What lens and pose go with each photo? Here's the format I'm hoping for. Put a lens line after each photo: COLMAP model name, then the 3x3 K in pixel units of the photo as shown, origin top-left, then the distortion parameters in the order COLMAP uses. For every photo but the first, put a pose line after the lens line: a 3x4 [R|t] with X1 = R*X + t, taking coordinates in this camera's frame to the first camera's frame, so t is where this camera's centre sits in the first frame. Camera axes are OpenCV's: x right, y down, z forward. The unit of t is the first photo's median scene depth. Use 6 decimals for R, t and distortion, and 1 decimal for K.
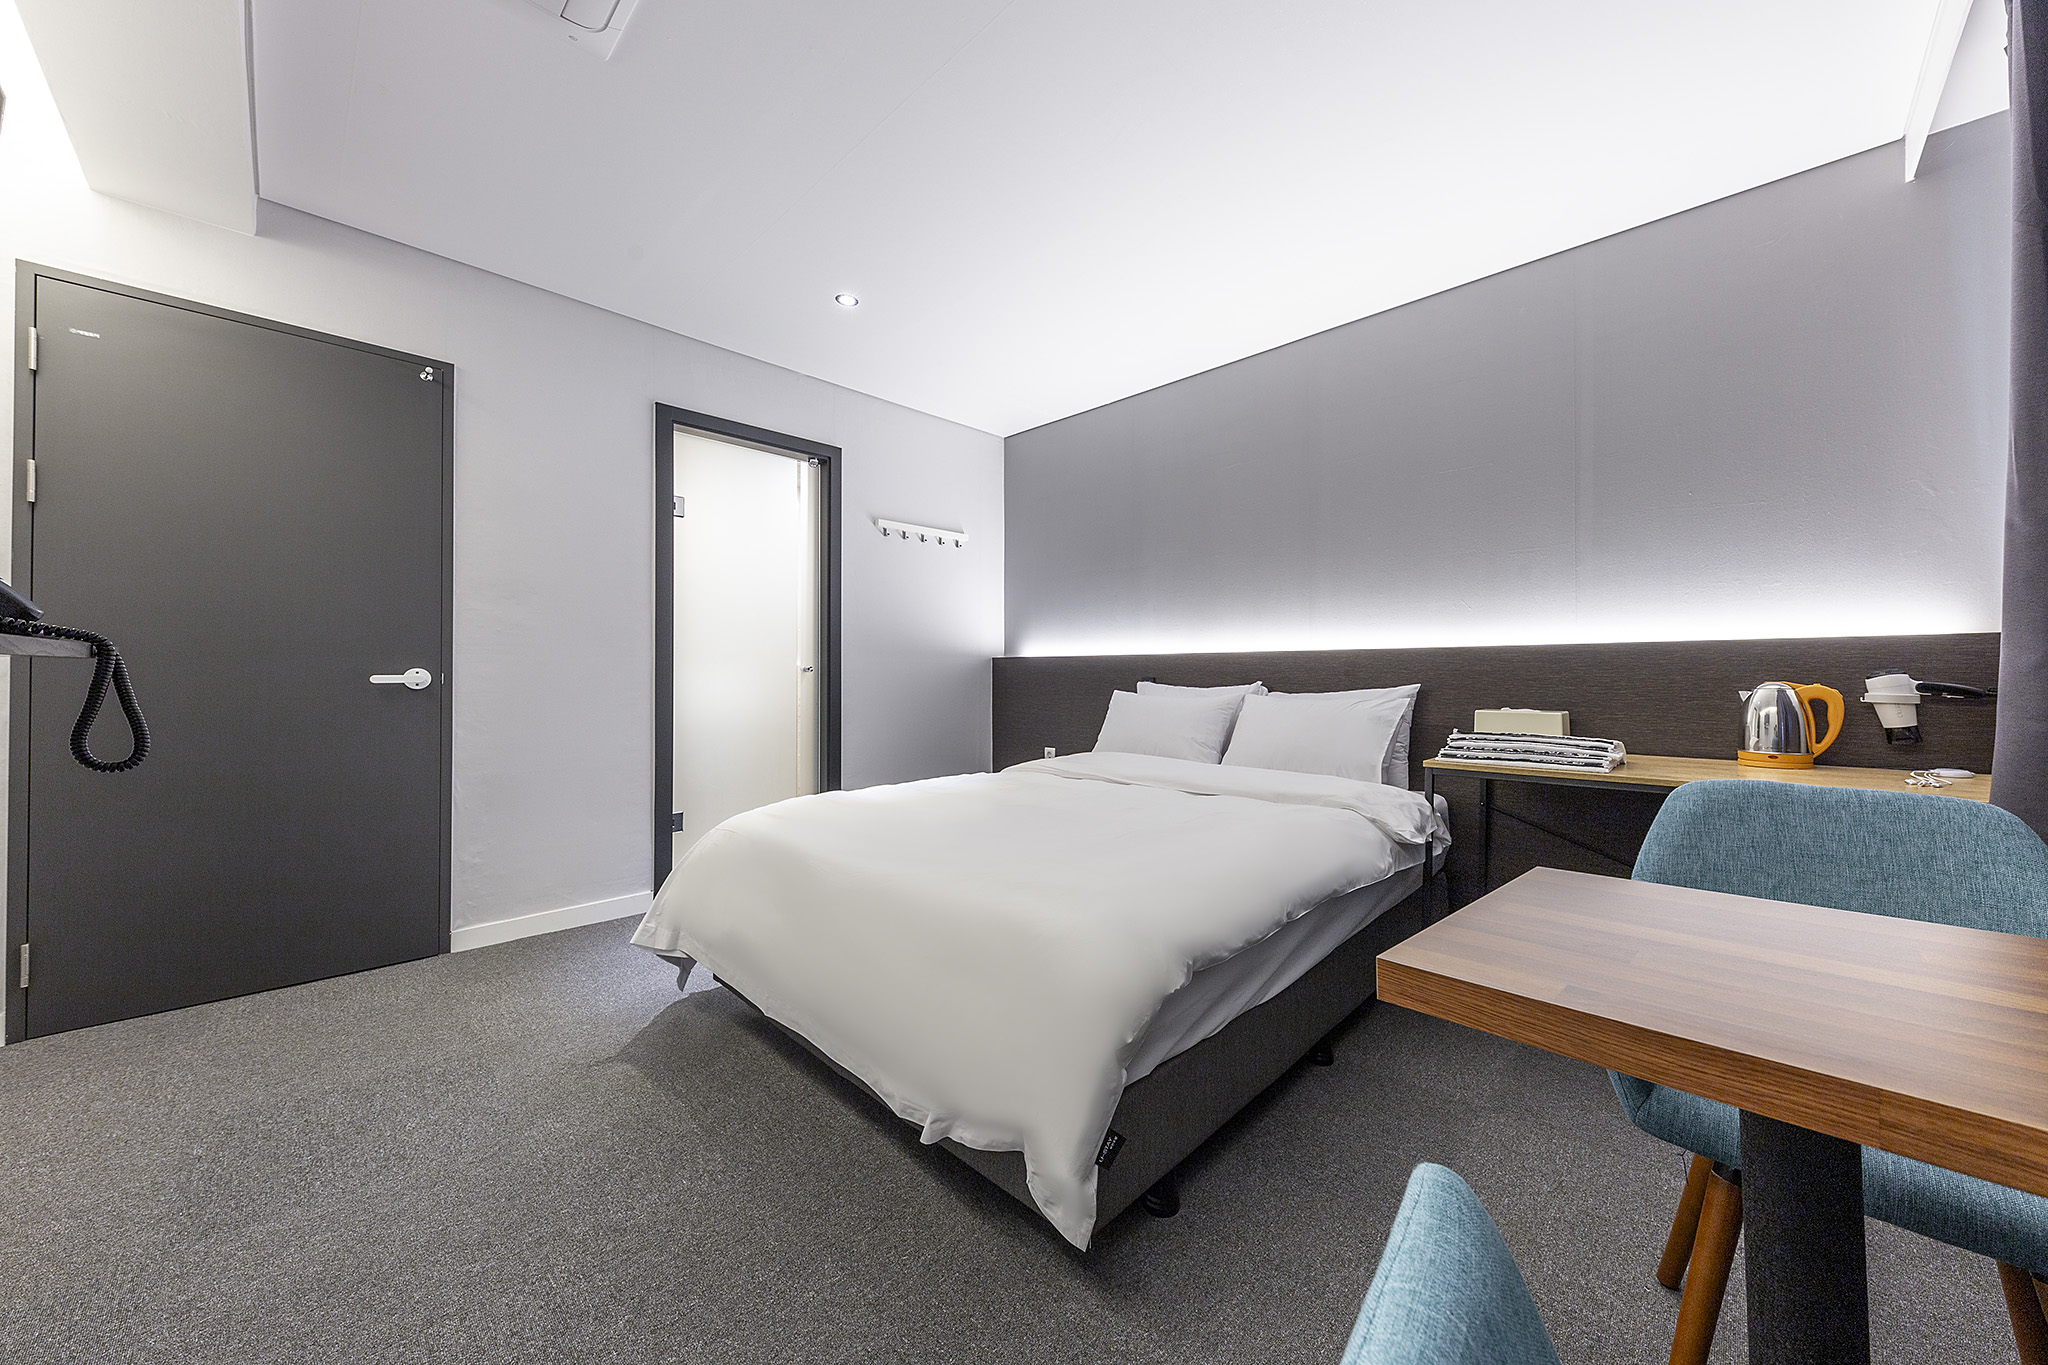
lens RADIAL K [[720.8, 0, 1019.9], [0, 720.8, 674.6], [0, 0, 1]] dist [-0.012840, -0.000054]
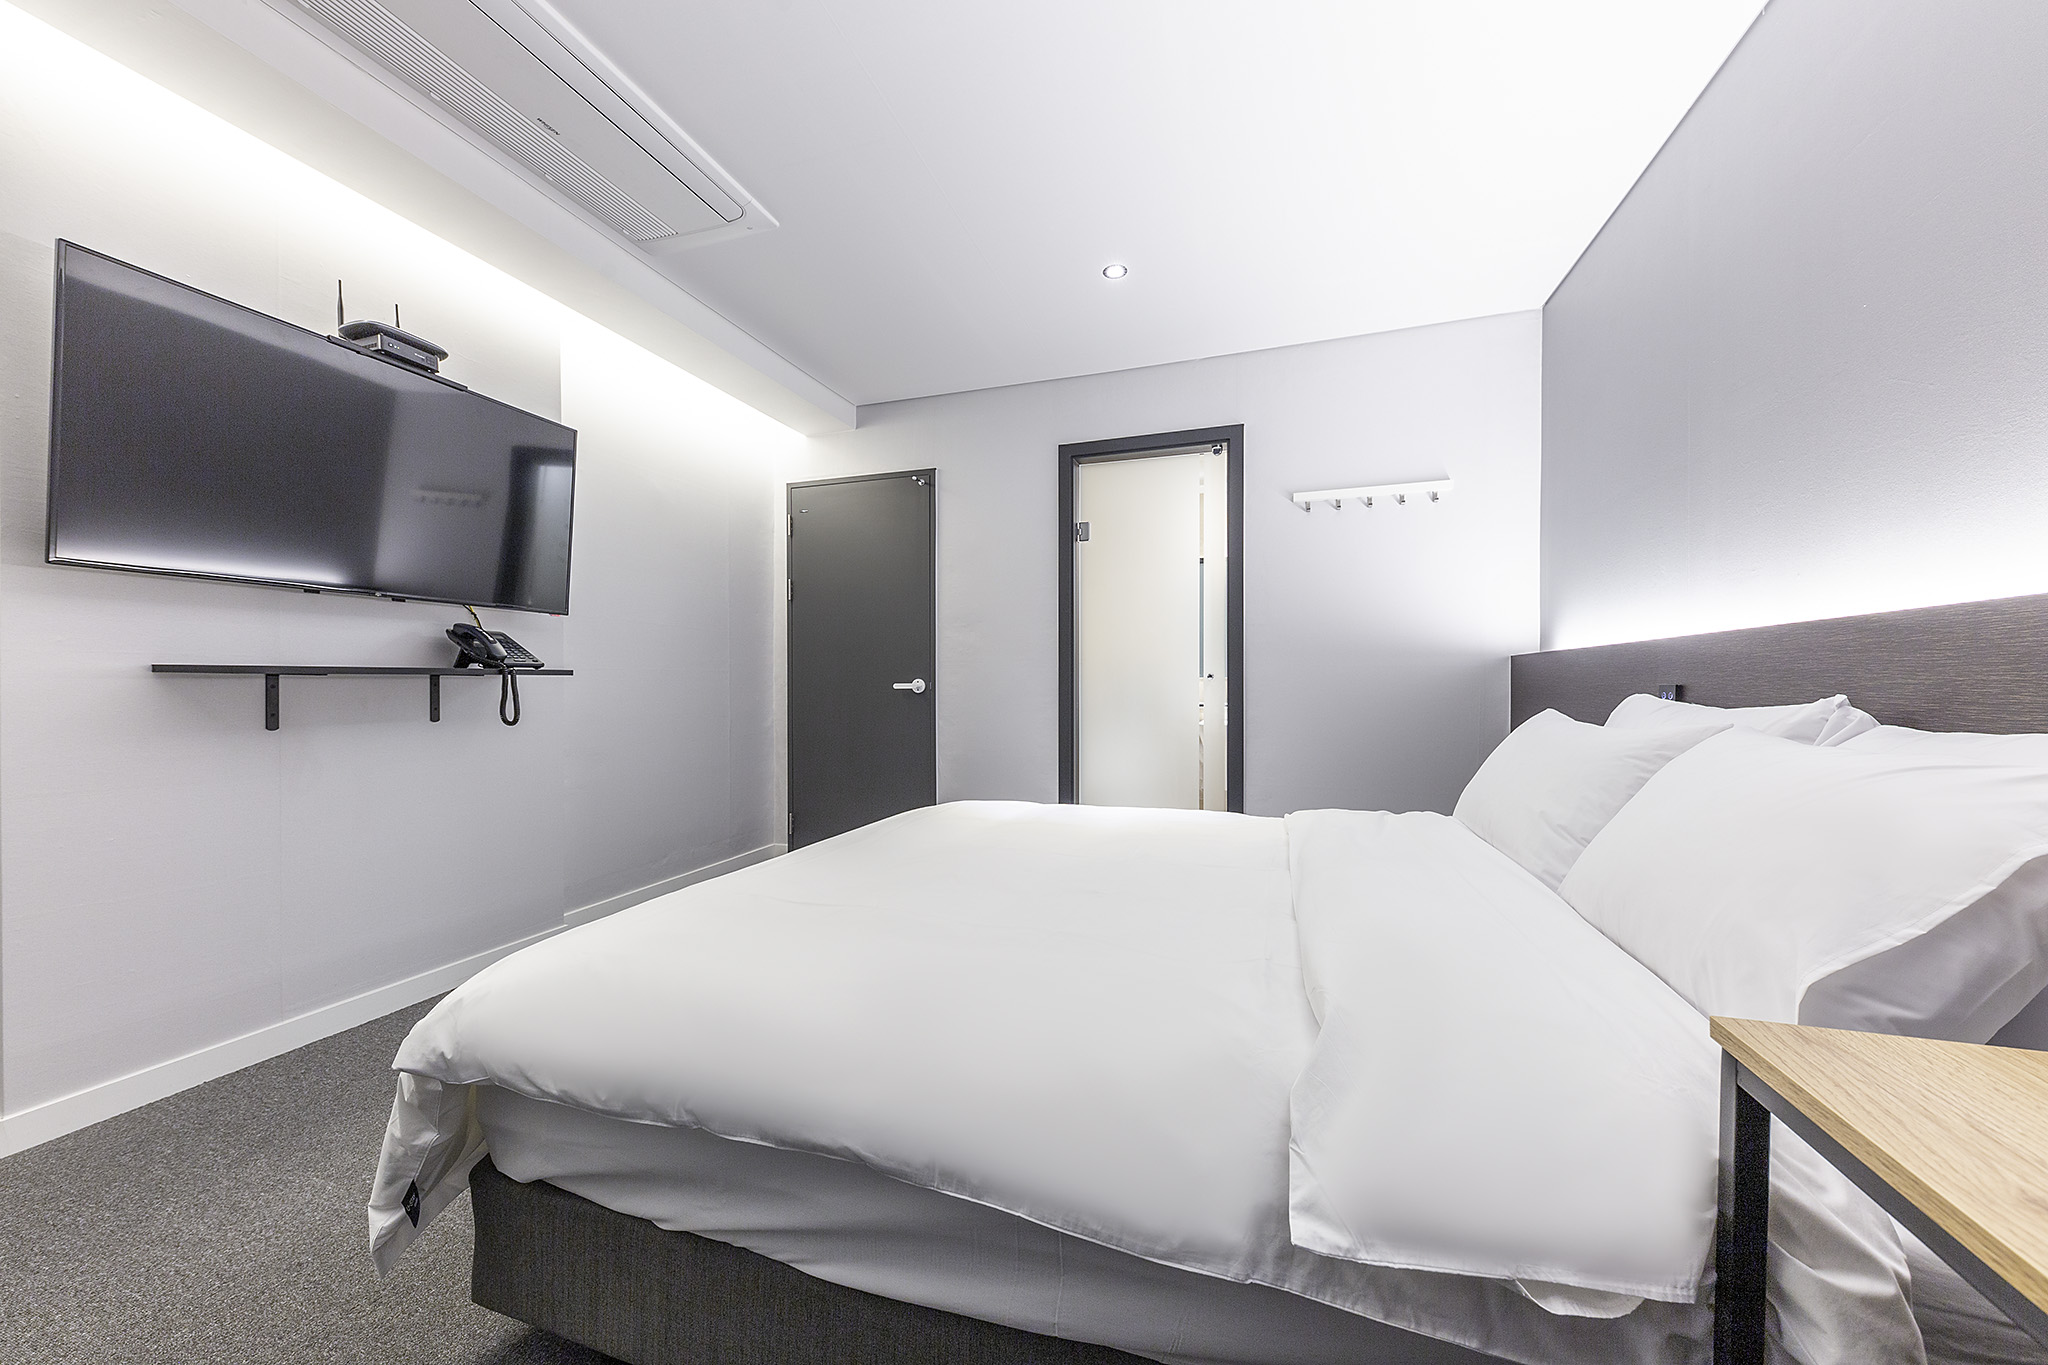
lens RADIAL K [[715.8, 0, 1029.2], [0, 715.8, 689.8], [0, 0, 1]] dist [0.000624, 0.000031]
pose [[0.444903, 0.007695, -0.895546, 0.491513], [0.003980, 0.999936, 0.010569, -0.000578], [0.895570, -0.008267, 0.444844, 0.433587]]
